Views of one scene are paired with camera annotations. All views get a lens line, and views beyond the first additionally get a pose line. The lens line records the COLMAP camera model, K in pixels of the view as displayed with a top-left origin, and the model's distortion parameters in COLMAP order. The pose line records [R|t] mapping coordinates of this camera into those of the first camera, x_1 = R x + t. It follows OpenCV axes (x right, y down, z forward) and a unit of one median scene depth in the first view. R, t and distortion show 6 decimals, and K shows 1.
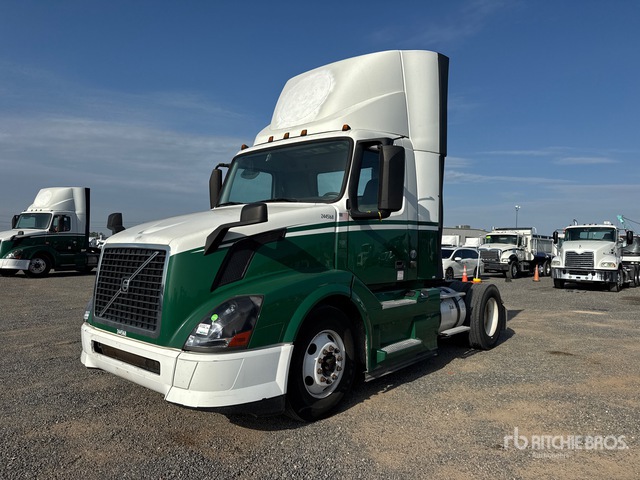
lens RADIAL K [[497.6, 0, 319.7], [0, 497.6, 244.4], [0, 0, 1]] dist [0.072057, -0.016477]
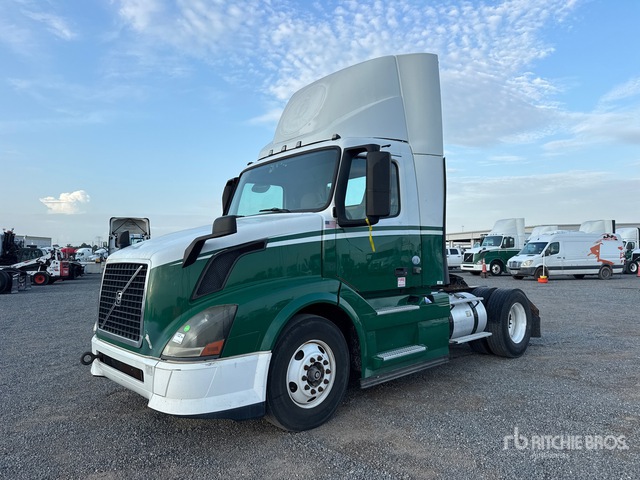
lens RADIAL K [[497.6, 0, 321.2], [0, 497.6, 240.7], [0, 0, 1]] dist [0.072057, -0.016477]
pose [[0.990163, -0.041310, -0.133681, 0.162373], [0.037552, 0.998829, -0.030512, 0.006753], [0.134785, 0.025192, 0.990555, 0.000179]]
